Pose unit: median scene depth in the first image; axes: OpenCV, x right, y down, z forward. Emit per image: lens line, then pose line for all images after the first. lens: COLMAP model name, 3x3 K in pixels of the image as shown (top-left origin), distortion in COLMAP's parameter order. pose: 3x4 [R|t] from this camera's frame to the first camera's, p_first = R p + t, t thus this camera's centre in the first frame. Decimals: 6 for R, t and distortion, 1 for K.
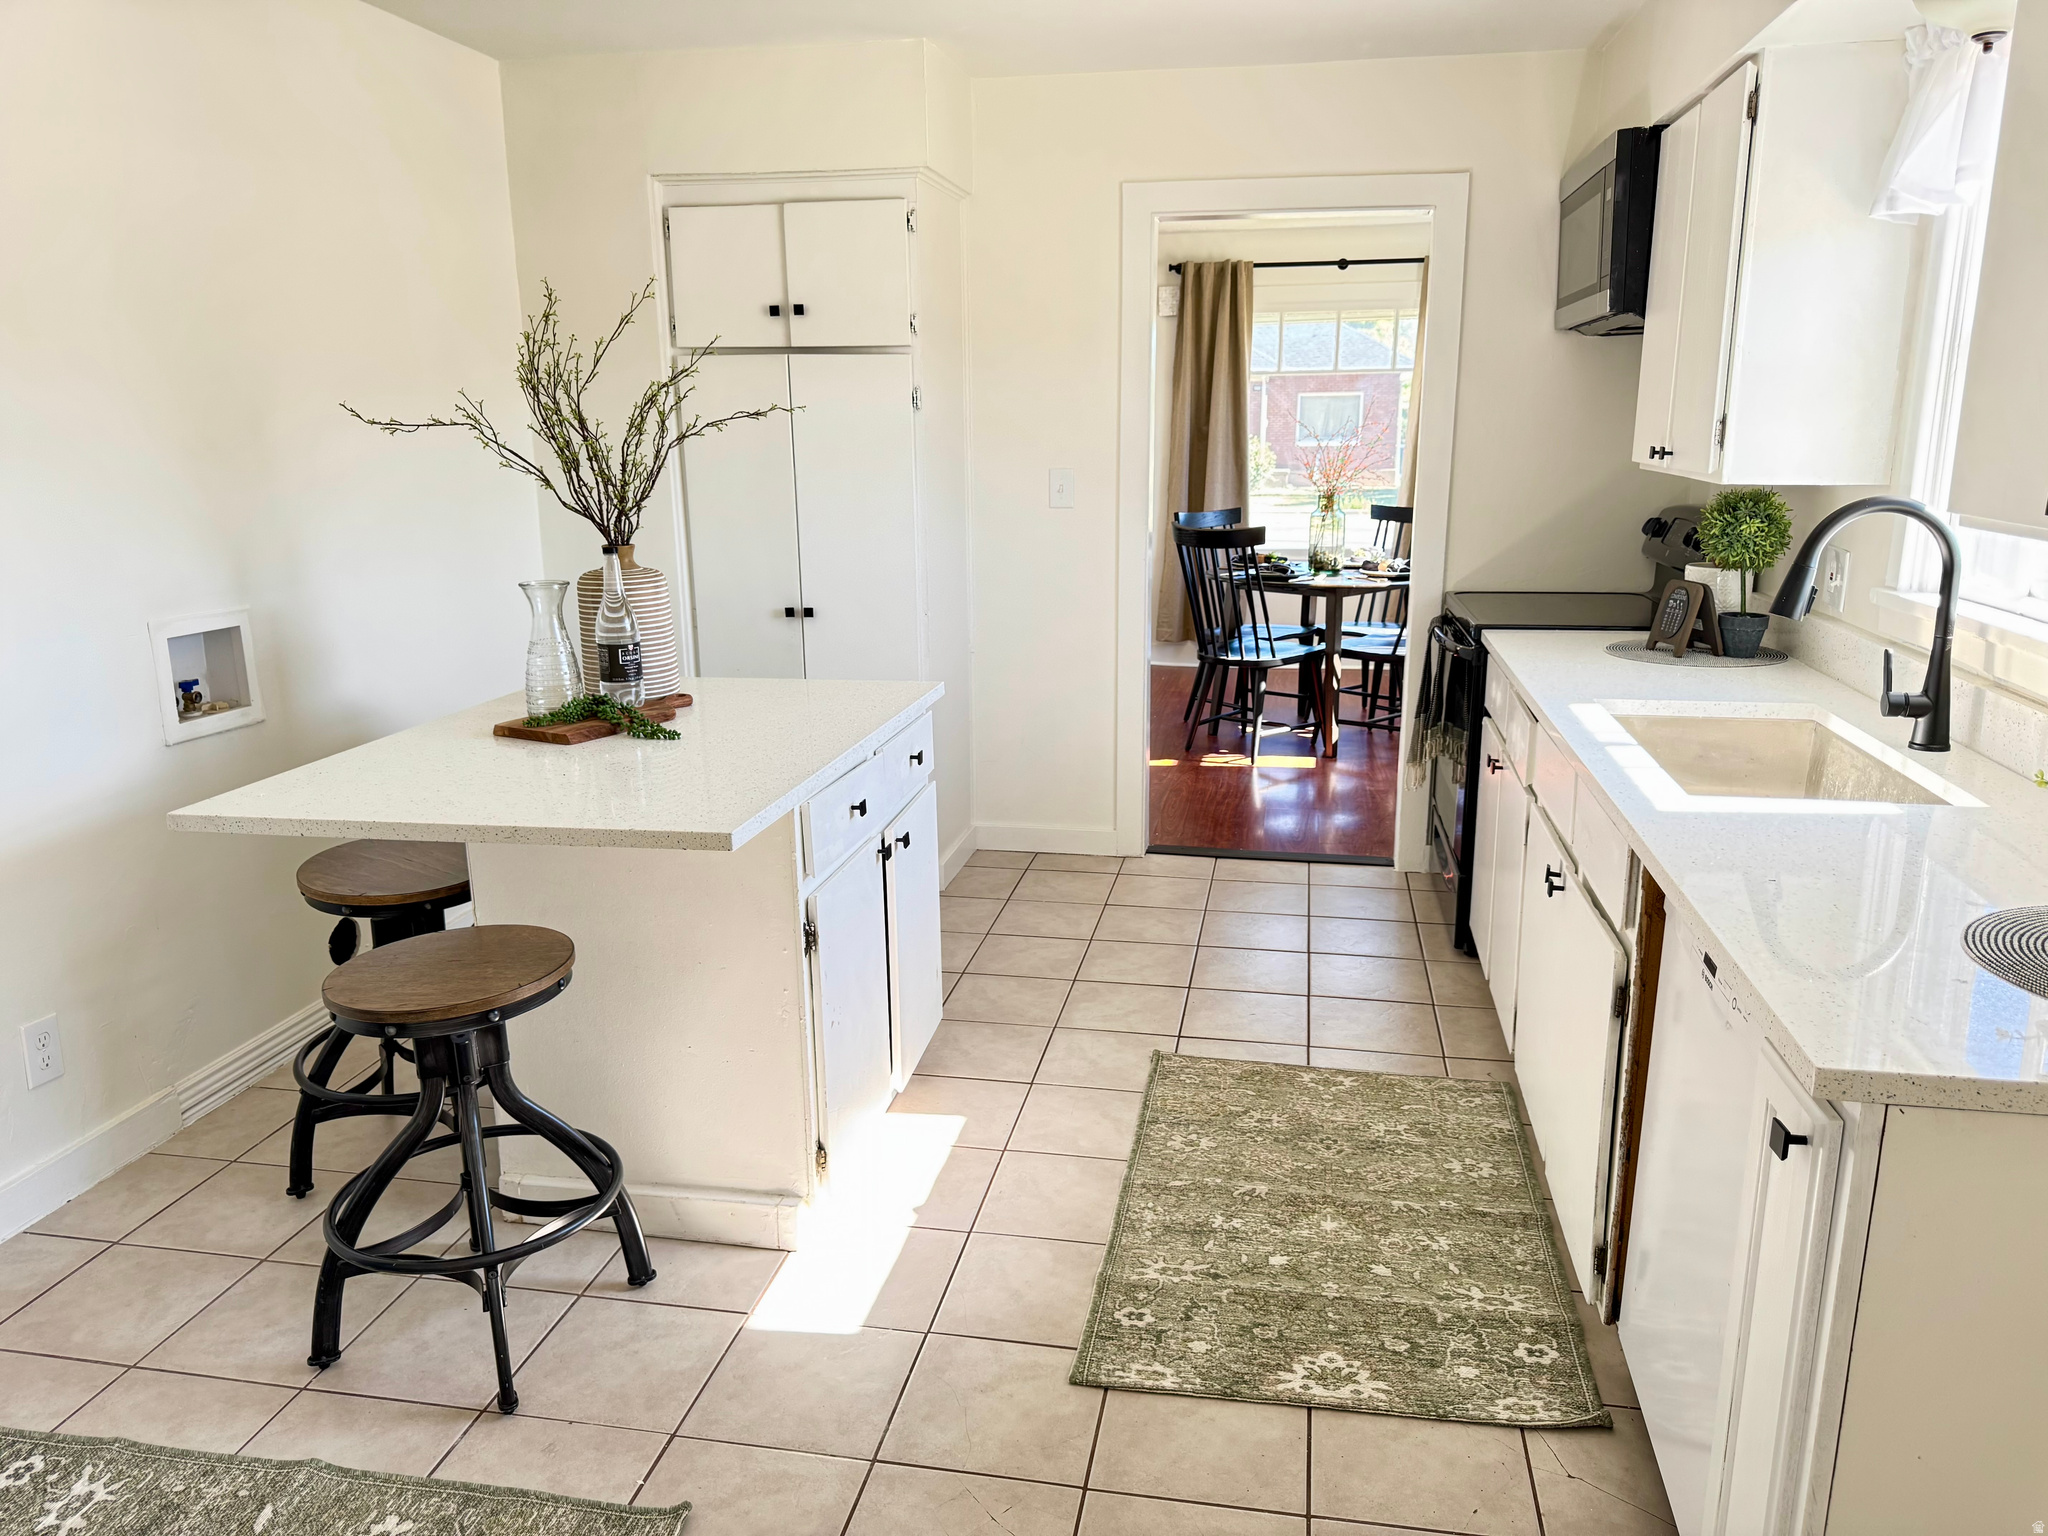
lens RADIAL K [[1460.7, 0, 1025.0], [0, 1460.7, 756.8], [0, 0, 1]] dist [0.049836, -0.046765]
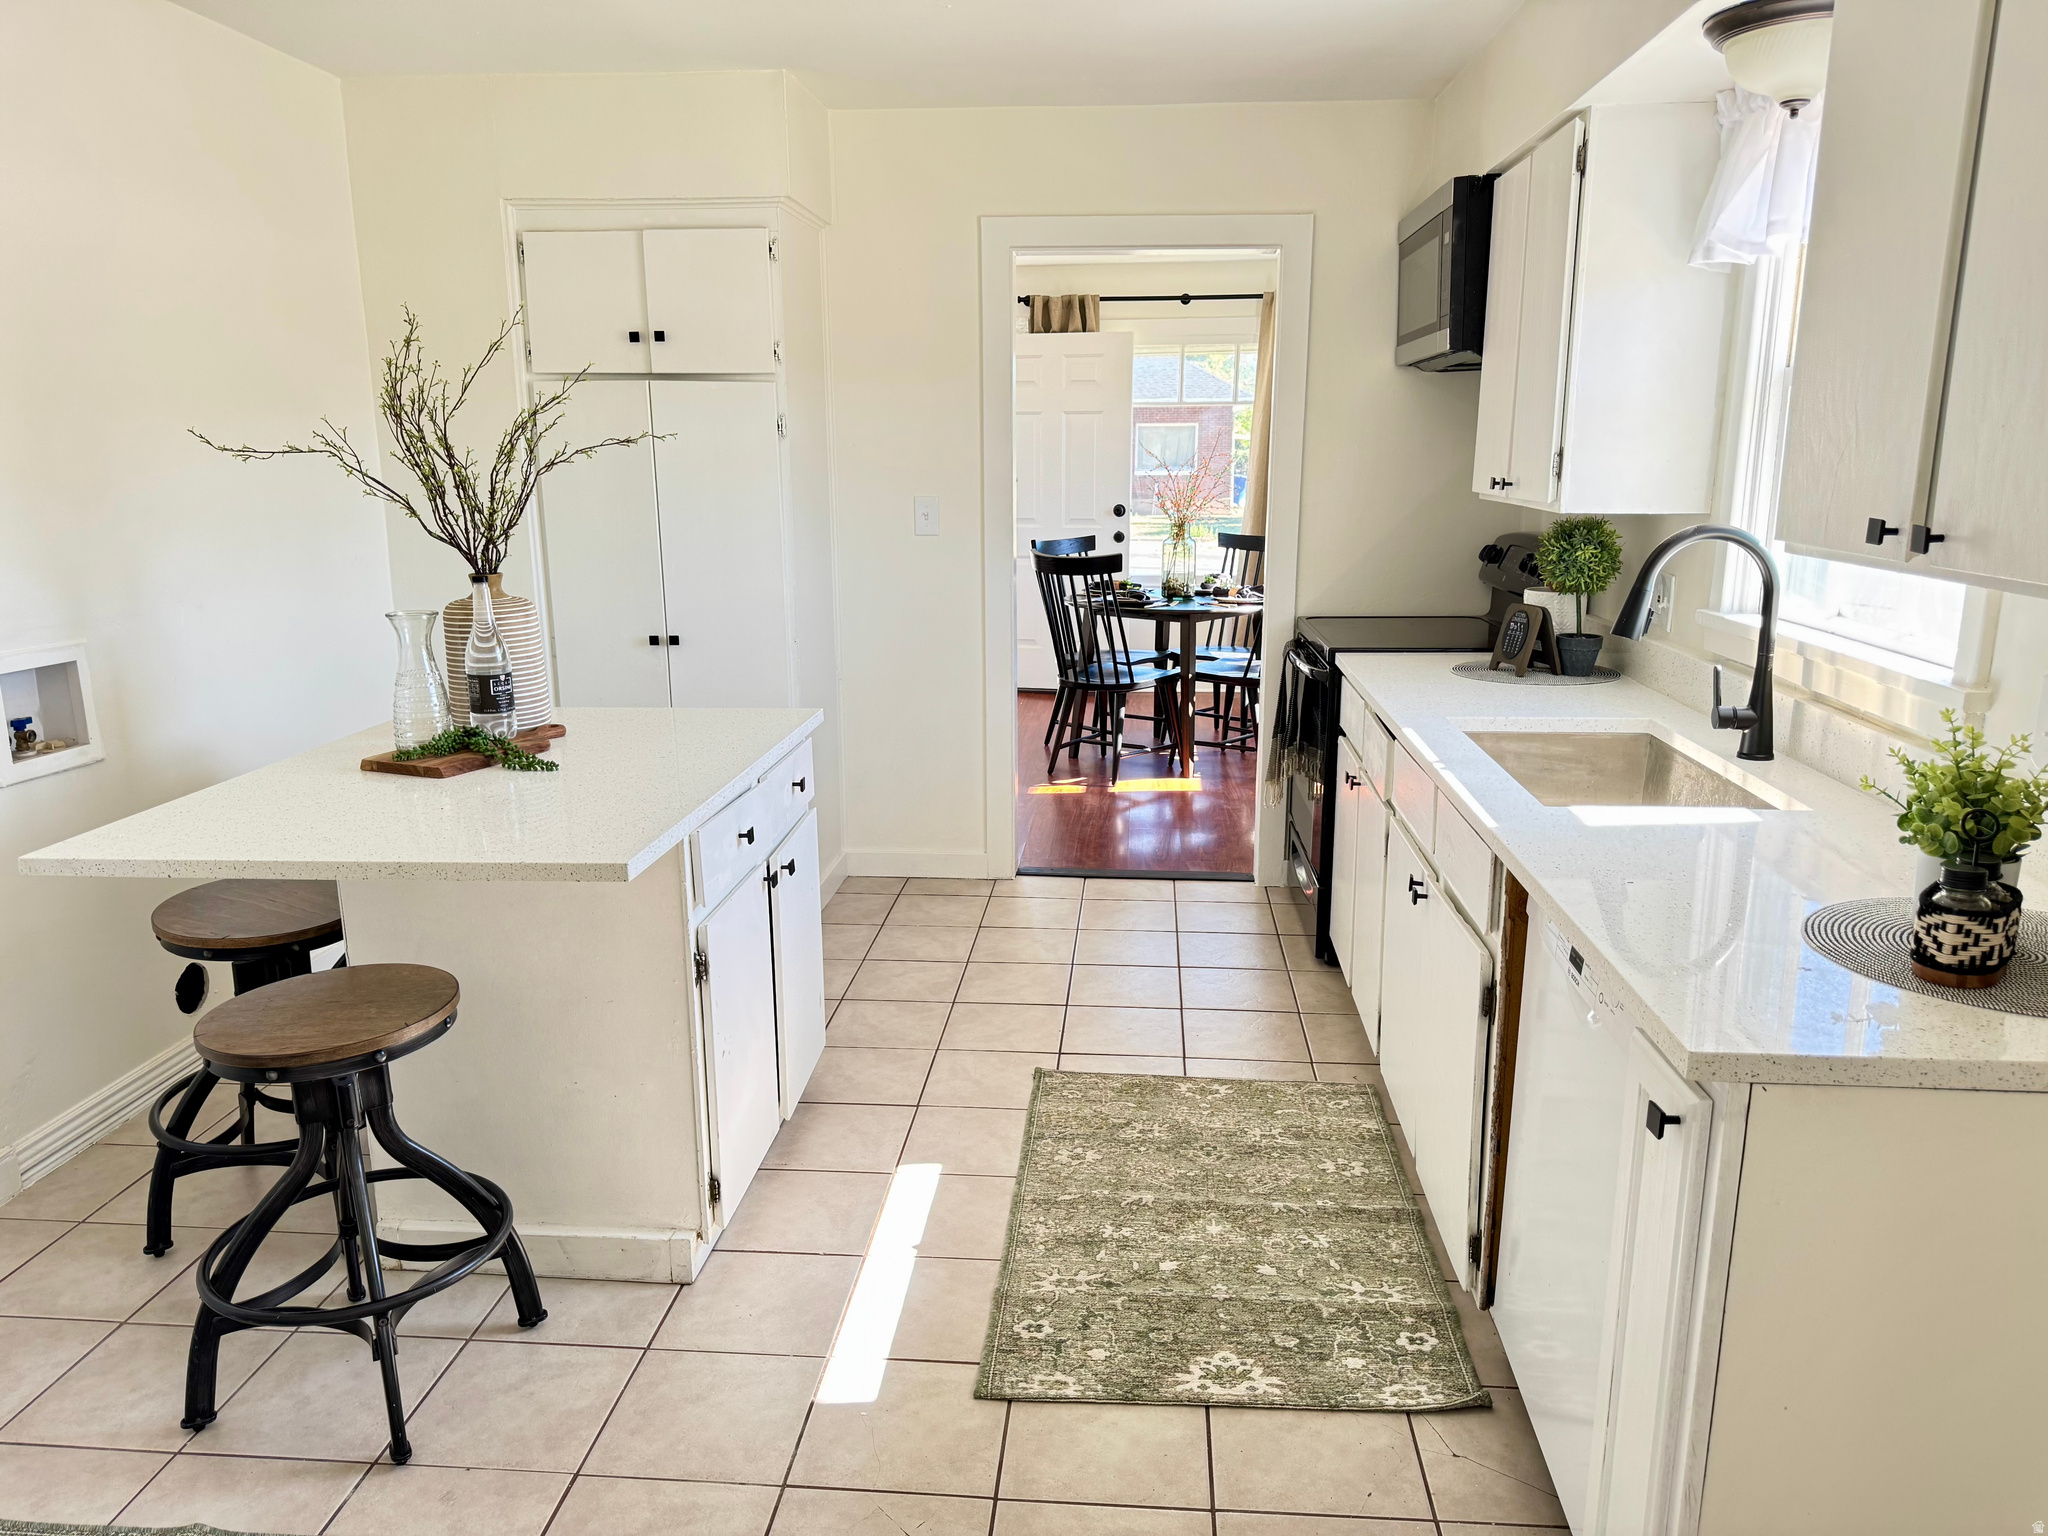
lens RADIAL K [[1460.7, 0, 1017.4], [0, 1460.7, 764.8], [0, 0, 1]] dist [0.049836, -0.046765]
pose [[0.994670, -0.017770, 0.101563, -0.029352], [0.018981, 0.999760, -0.010972, 0.001008], [-0.101344, 0.012842, 0.994769, -0.014986]]
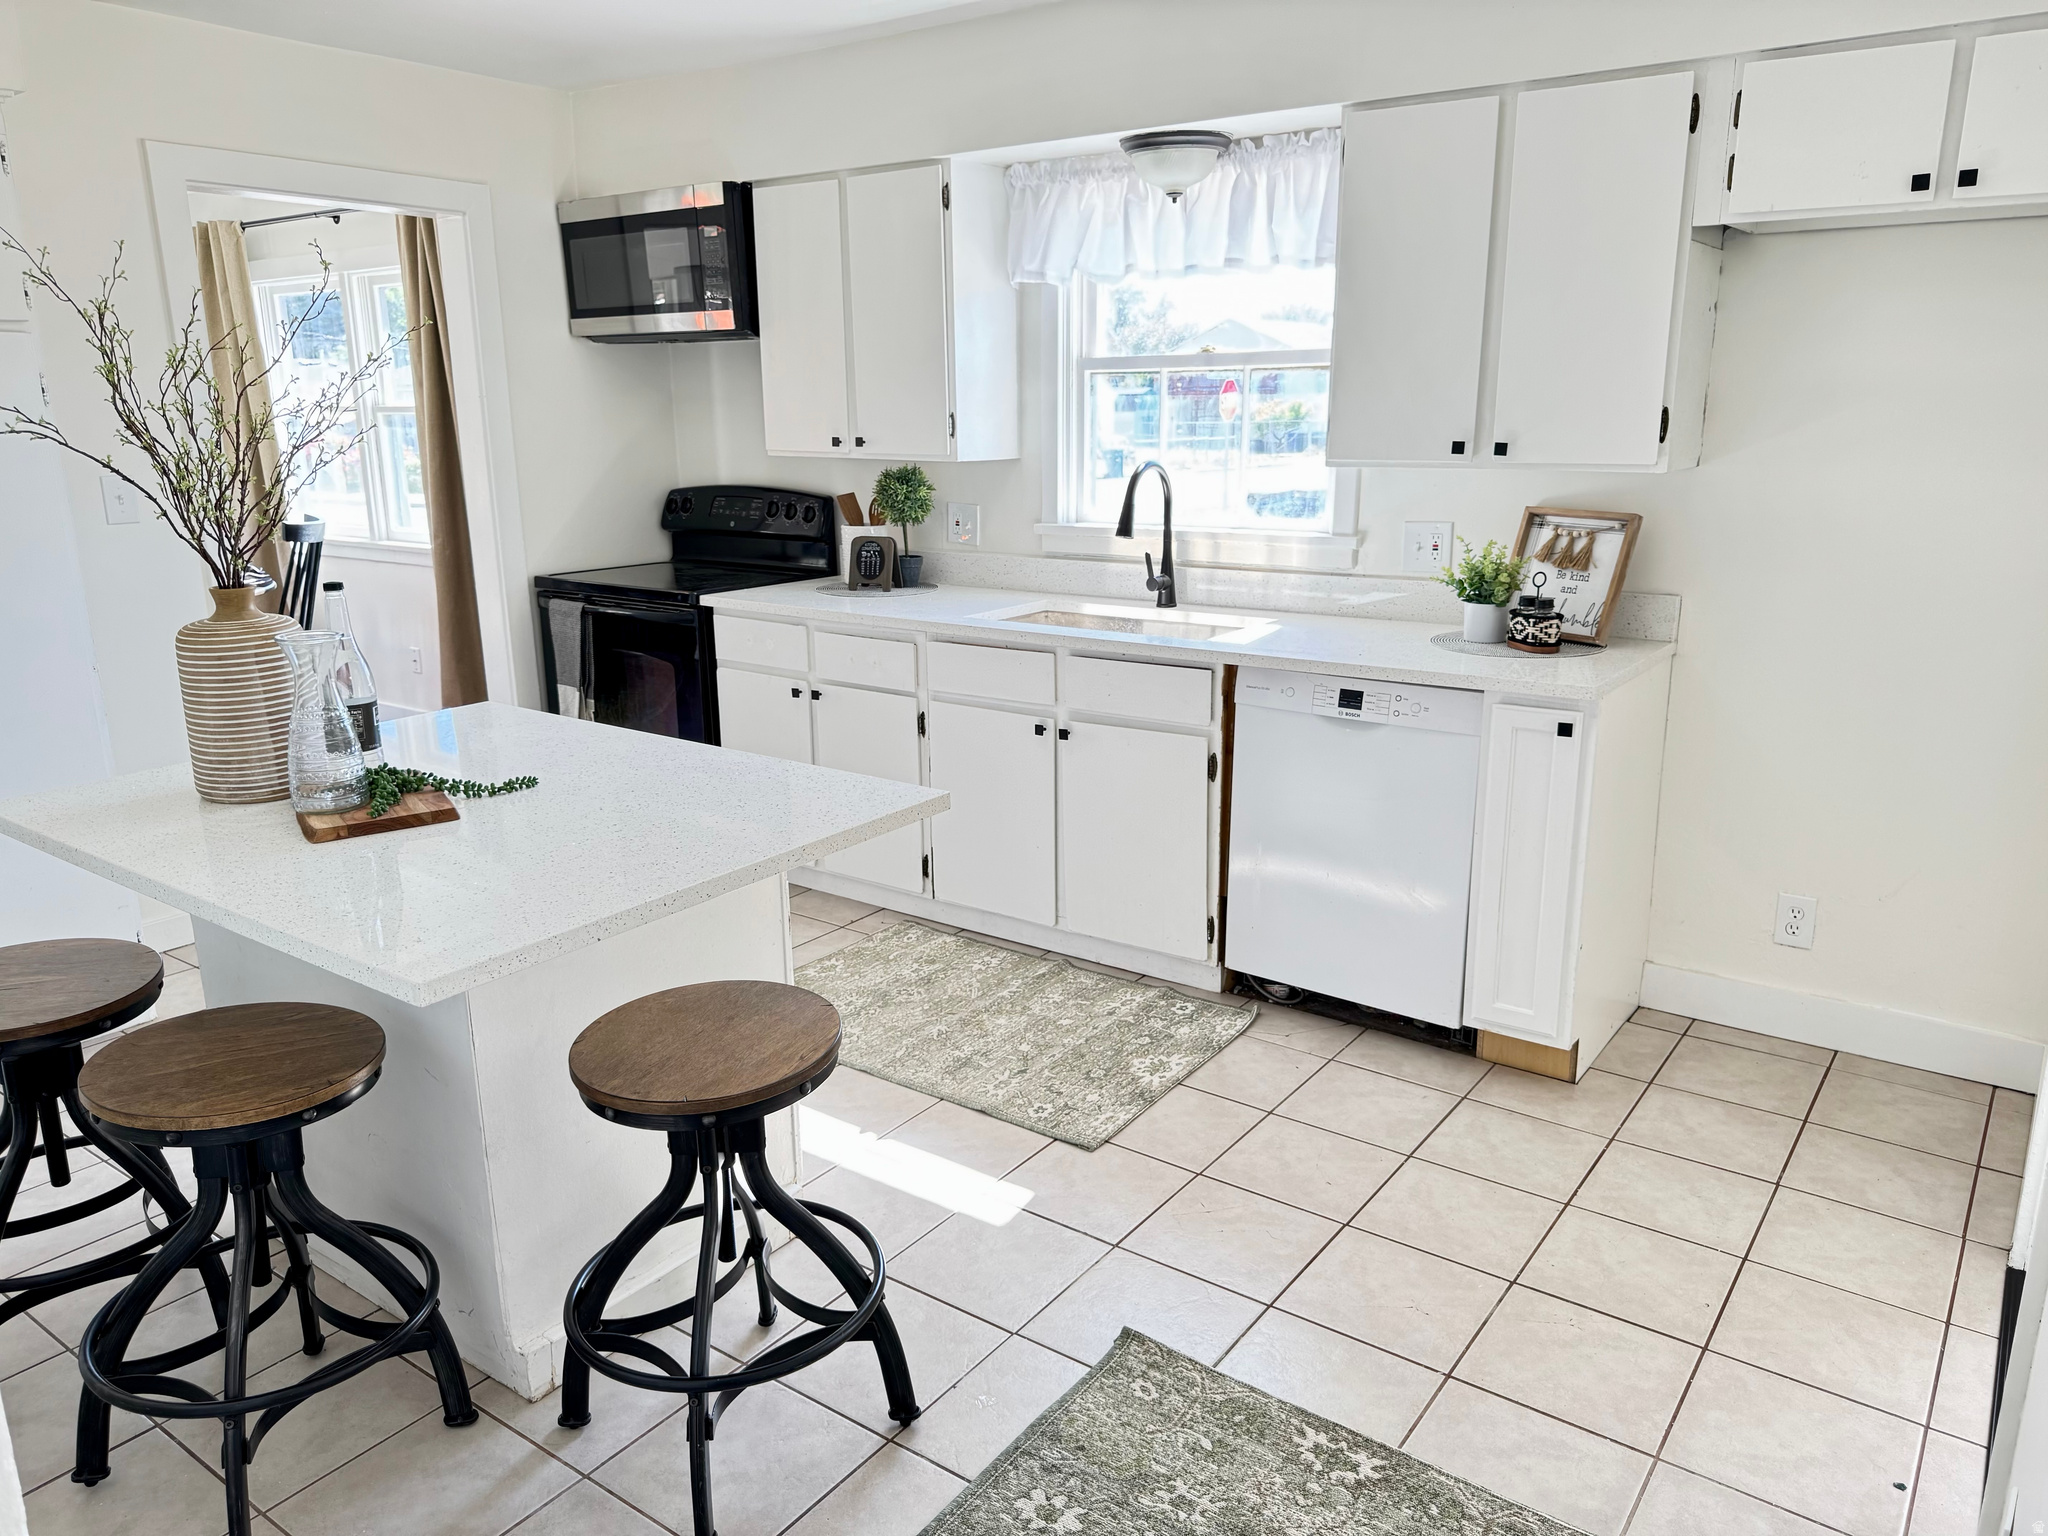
lens RADIAL K [[1460.7, 0, 1033.6], [0, 1460.7, 766.4], [0, 0, 1]] dist [0.049836, -0.046765]
pose [[0.428782, -0.220081, 0.876191, -0.879871], [0.213172, 0.967133, 0.138604, -0.081364], [-0.877897, 0.127349, 0.461605, 0.330608]]
